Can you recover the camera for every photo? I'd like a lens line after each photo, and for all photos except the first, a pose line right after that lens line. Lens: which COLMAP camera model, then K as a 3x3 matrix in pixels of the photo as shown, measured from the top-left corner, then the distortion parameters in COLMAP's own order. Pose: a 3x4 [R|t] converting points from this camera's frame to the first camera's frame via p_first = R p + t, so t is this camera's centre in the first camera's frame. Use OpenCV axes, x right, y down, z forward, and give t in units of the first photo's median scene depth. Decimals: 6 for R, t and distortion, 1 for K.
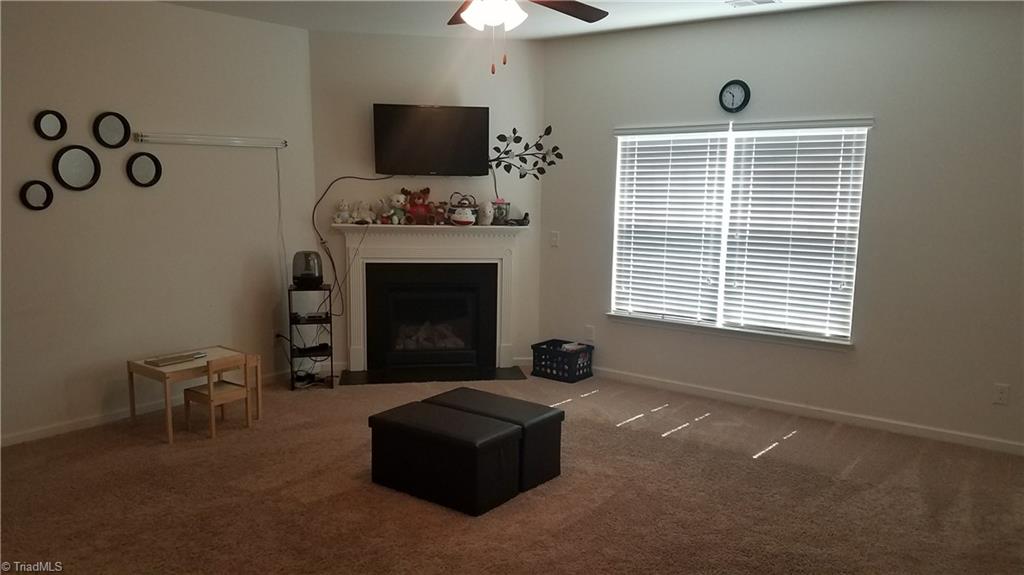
lens RADIAL K [[772.0, 0, 496.1], [0, 772.0, 305.5], [0, 0, 1]] dist [0.220689, -0.437143]
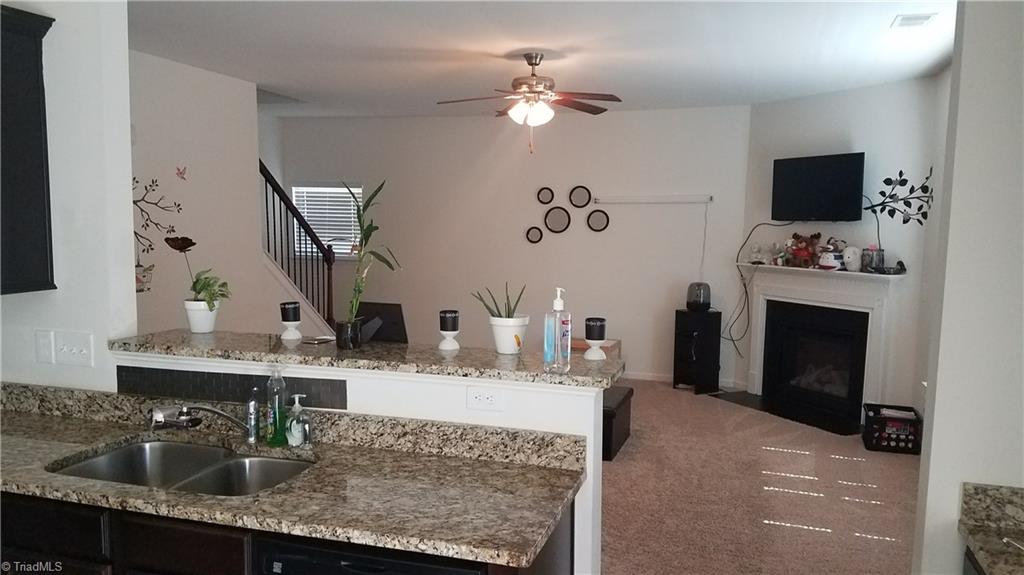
lens RADIAL K [[776.9, 0, 508.5], [0, 776.9, 312.5], [0, 0, 1]] dist [0.256467, -0.440206]
pose [[0.326136, 0.106205, -0.939338, 0.790591], [-0.162335, 0.985200, 0.055028, -0.038443], [0.931280, 0.134541, 0.338550, 0.266394]]
